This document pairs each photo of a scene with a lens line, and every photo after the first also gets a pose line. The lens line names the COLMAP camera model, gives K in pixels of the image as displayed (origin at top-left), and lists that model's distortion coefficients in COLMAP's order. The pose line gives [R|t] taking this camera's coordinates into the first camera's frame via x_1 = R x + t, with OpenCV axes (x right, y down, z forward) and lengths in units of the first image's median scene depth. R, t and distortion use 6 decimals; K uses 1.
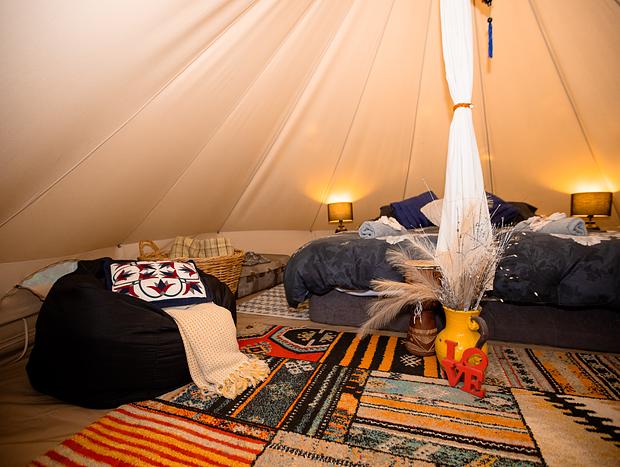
lens RADIAL K [[321.7, 0, 308.6], [0, 321.7, 239.0], [0, 0, 1]] dist [-0.044382, 0.017953]
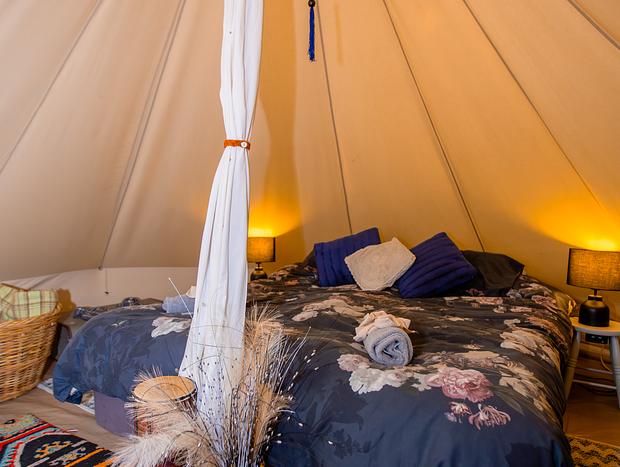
lens RADIAL K [[425.4, 0, 315.6], [0, 425.4, 242.8], [0, 0, 1]] dist [-0.031432, 0.005164]
pose [[0.984030, 0.050022, -0.170832, 0.831521], [-0.050111, 0.998736, 0.003794, -0.233584], [0.170806, 0.004827, 0.985293, 0.172755]]
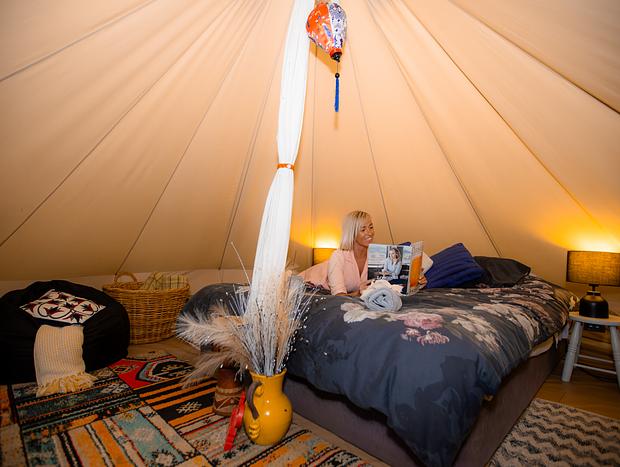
lens RADIAL K [[327.4, 0, 308.1], [0, 327.4, 242.4], [0, 0, 1]] dist [-0.010191, 0.000247]
pose [[0.907669, 0.038820, -0.417887, 1.032761], [-0.076923, 0.994233, -0.074718, -0.109088], [0.412577, 0.099964, 0.905421, 0.107977]]
